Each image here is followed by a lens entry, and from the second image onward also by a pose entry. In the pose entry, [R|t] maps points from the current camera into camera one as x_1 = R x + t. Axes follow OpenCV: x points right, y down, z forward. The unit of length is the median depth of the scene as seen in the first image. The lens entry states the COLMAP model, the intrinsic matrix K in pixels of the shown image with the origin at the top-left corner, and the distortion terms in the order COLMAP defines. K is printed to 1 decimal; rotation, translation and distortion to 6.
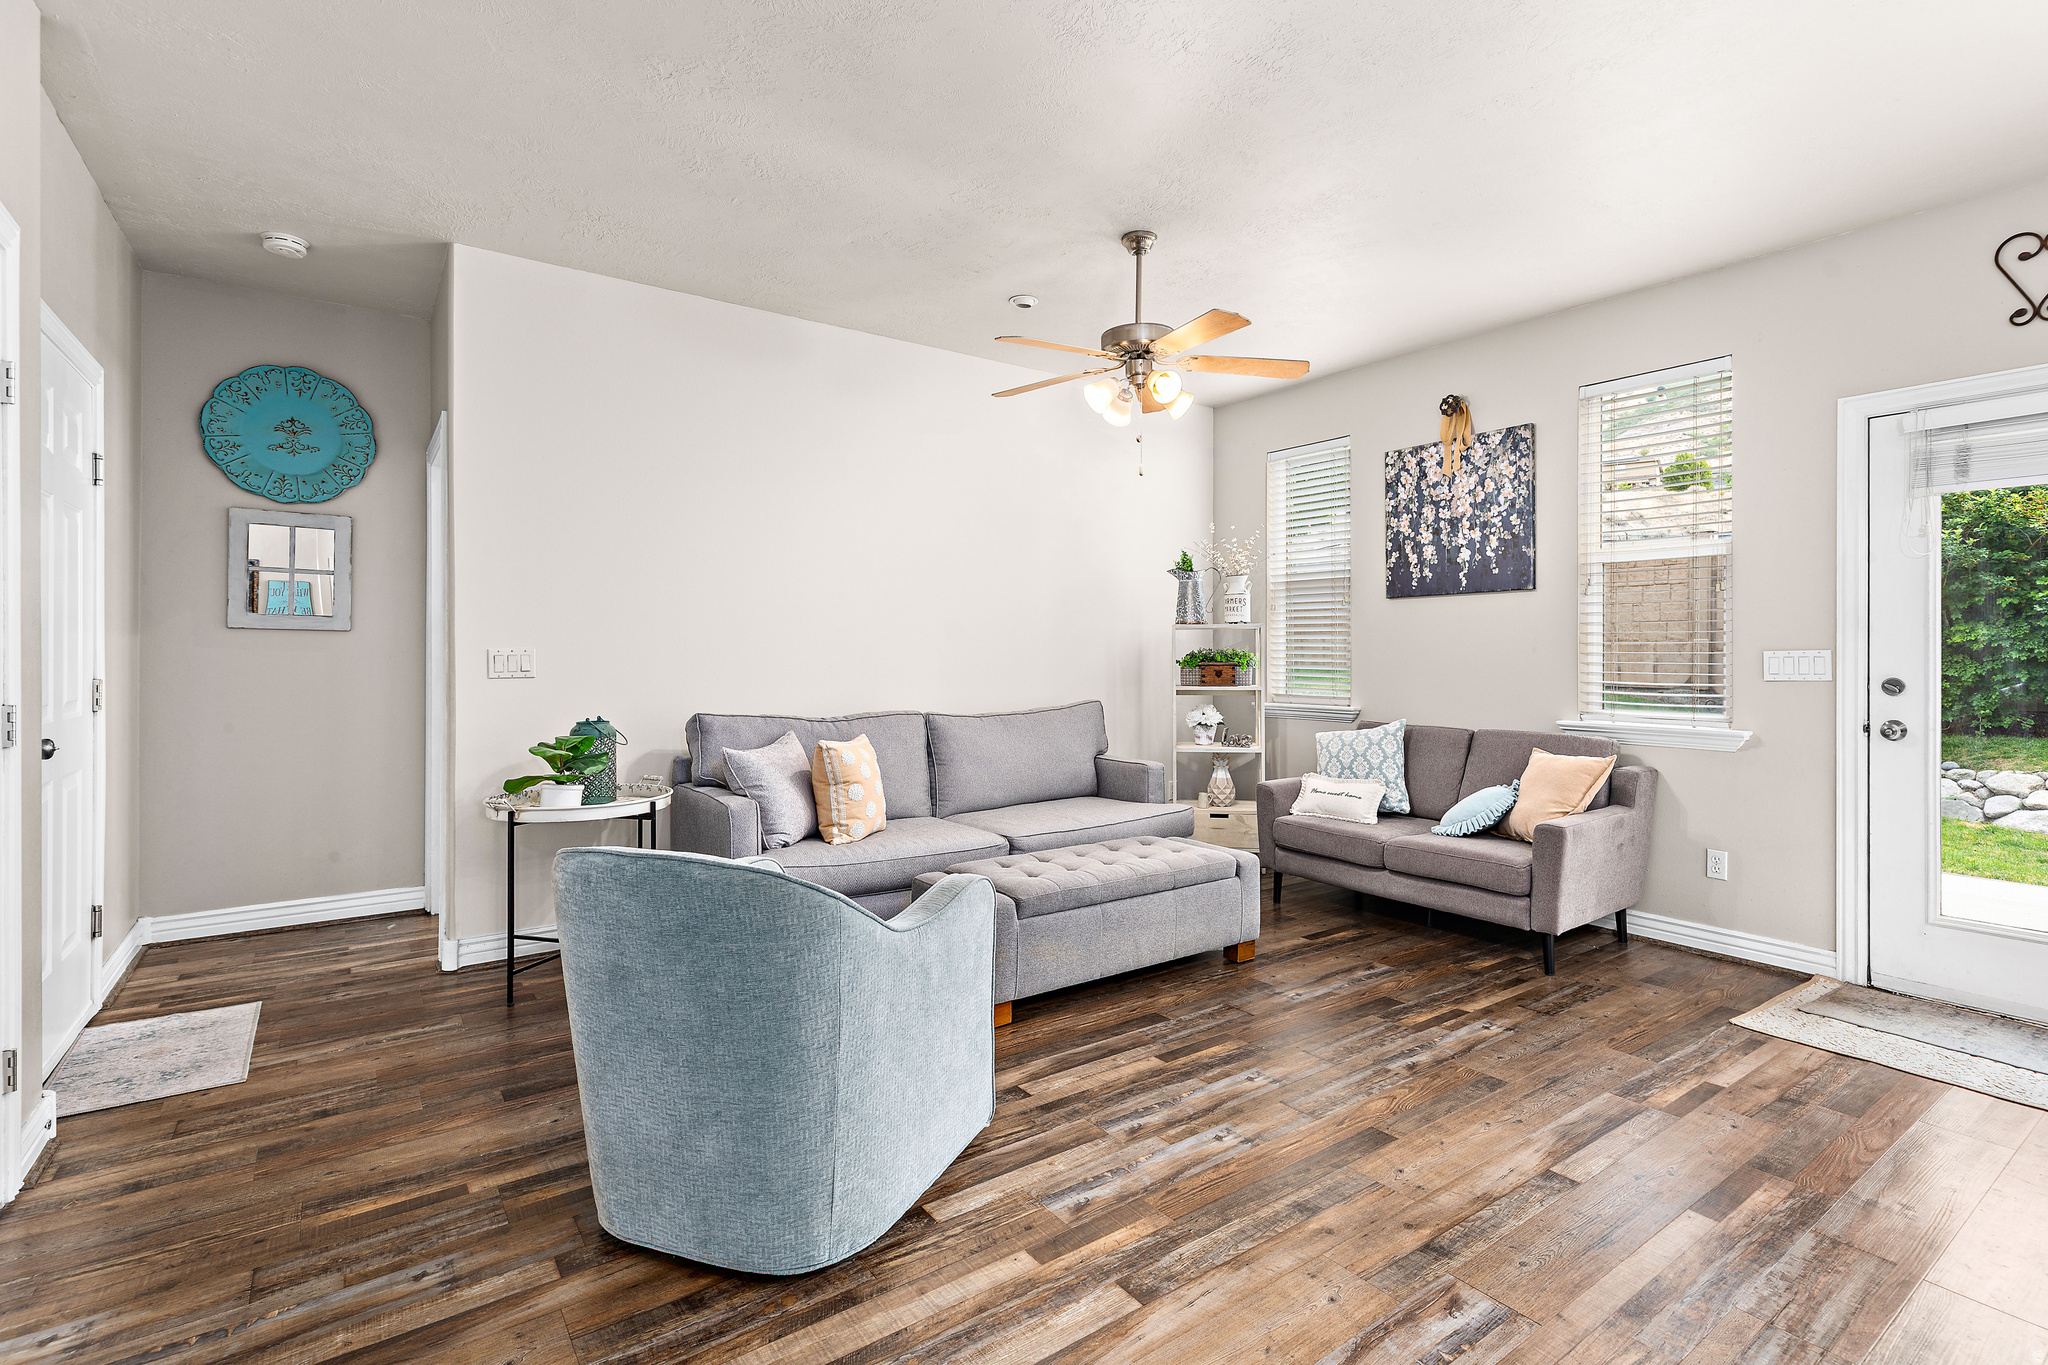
lens RADIAL K [[955.1, 0, 1043.8], [0, 955.1, 652.1], [0, 0, 1]] dist [0.004027, -0.000292]
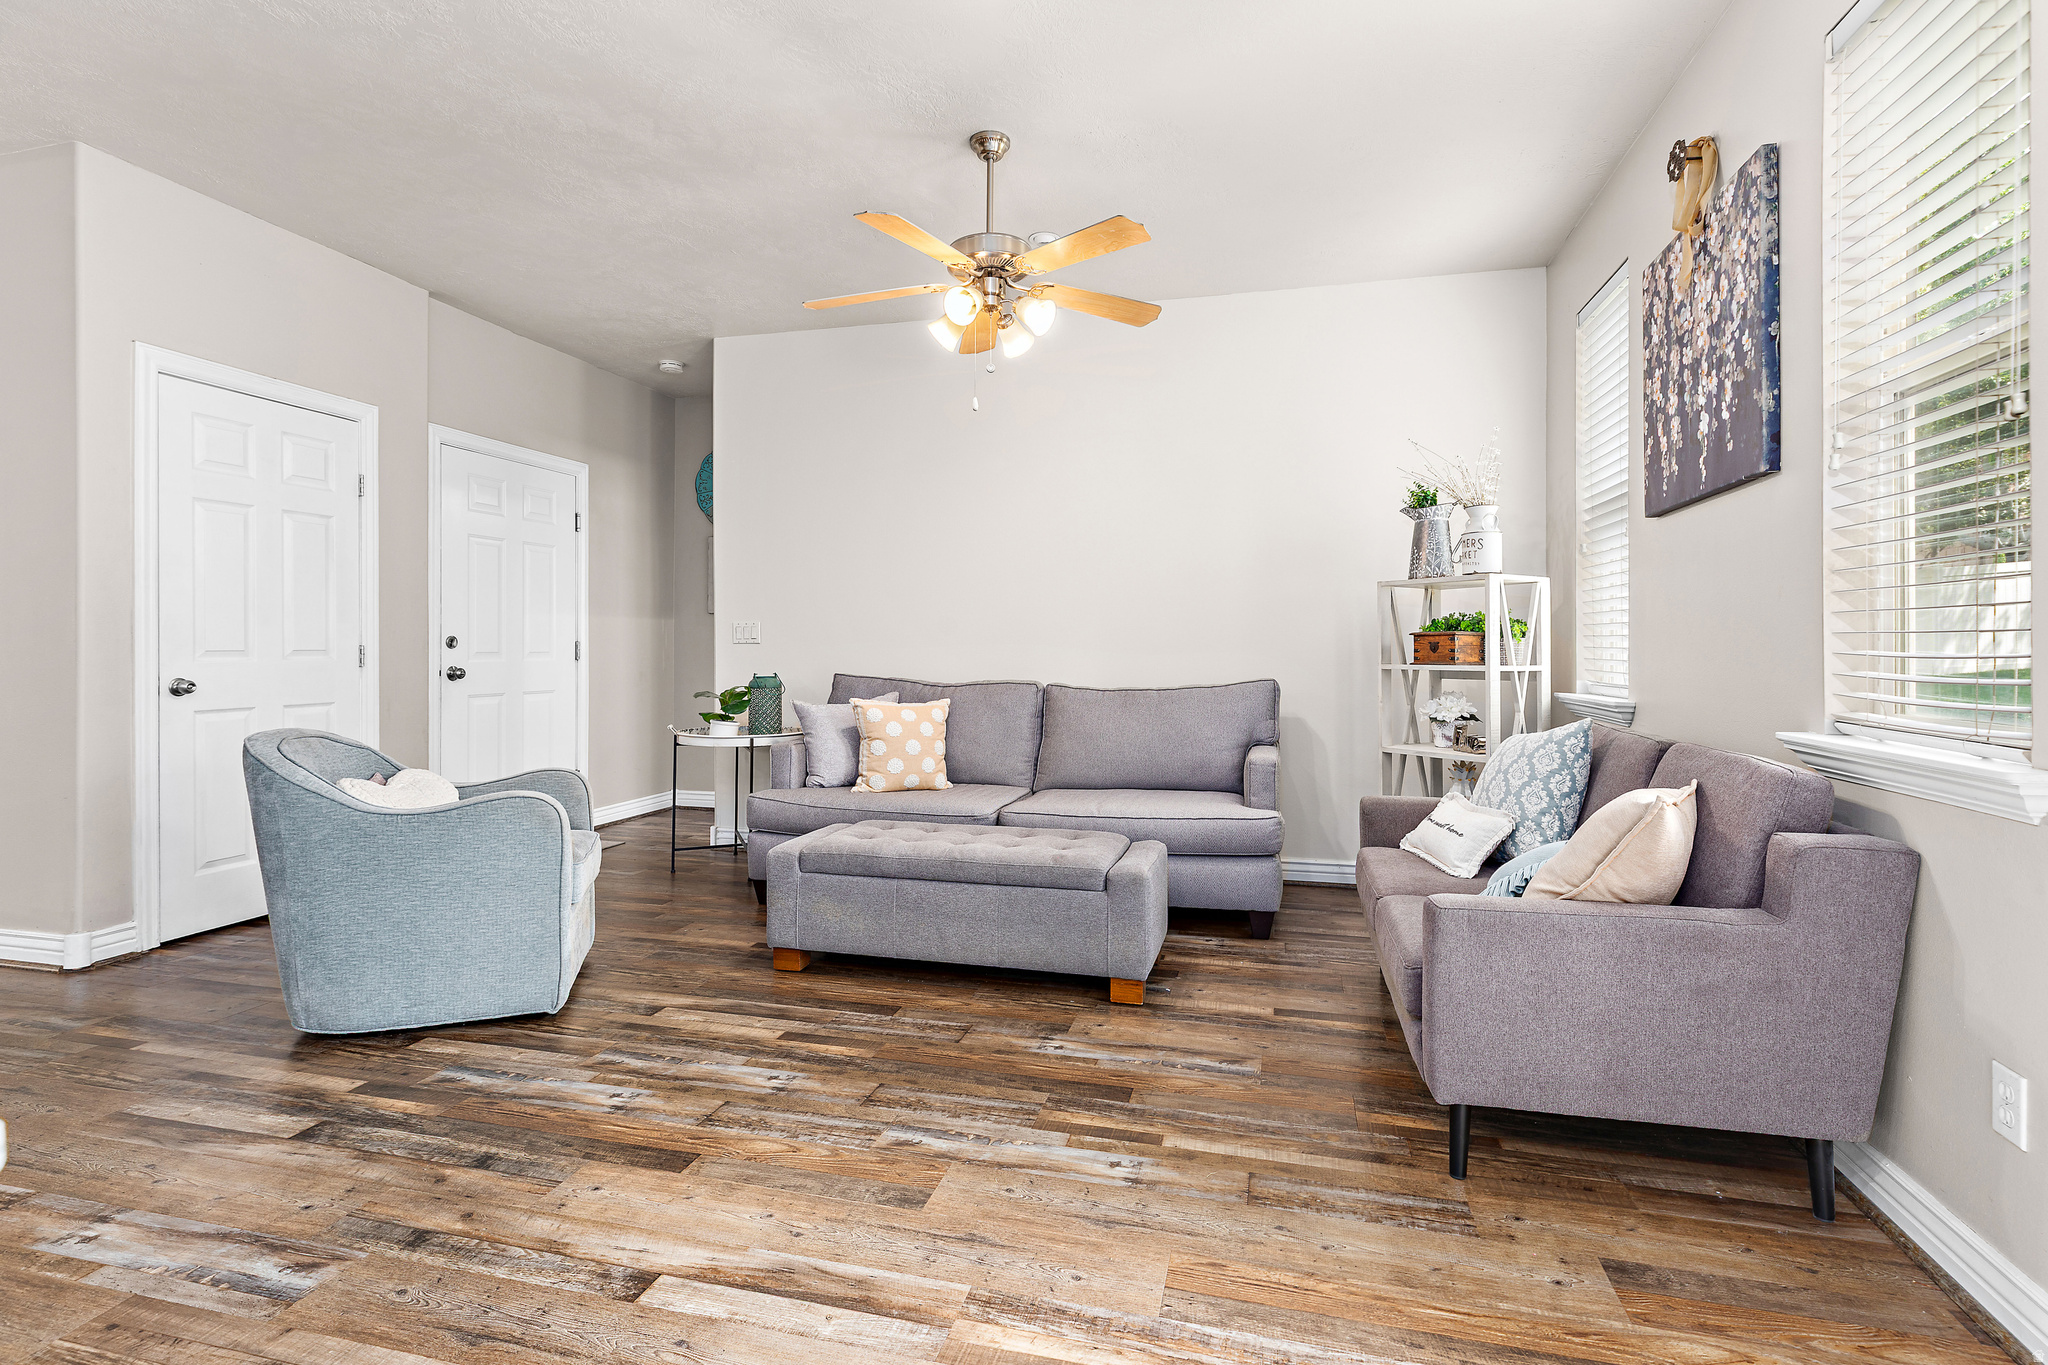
lens RADIAL K [[955.1, 0, 1043.8], [0, 955.1, 652.1], [0, 0, 1]] dist [0.004027, -0.000292]
pose [[0.646033, 0.004366, -0.763297, 0.872582], [-0.000885, 0.999987, 0.004972, 0.036996], [0.763309, -0.002537, 0.646029, 0.509364]]
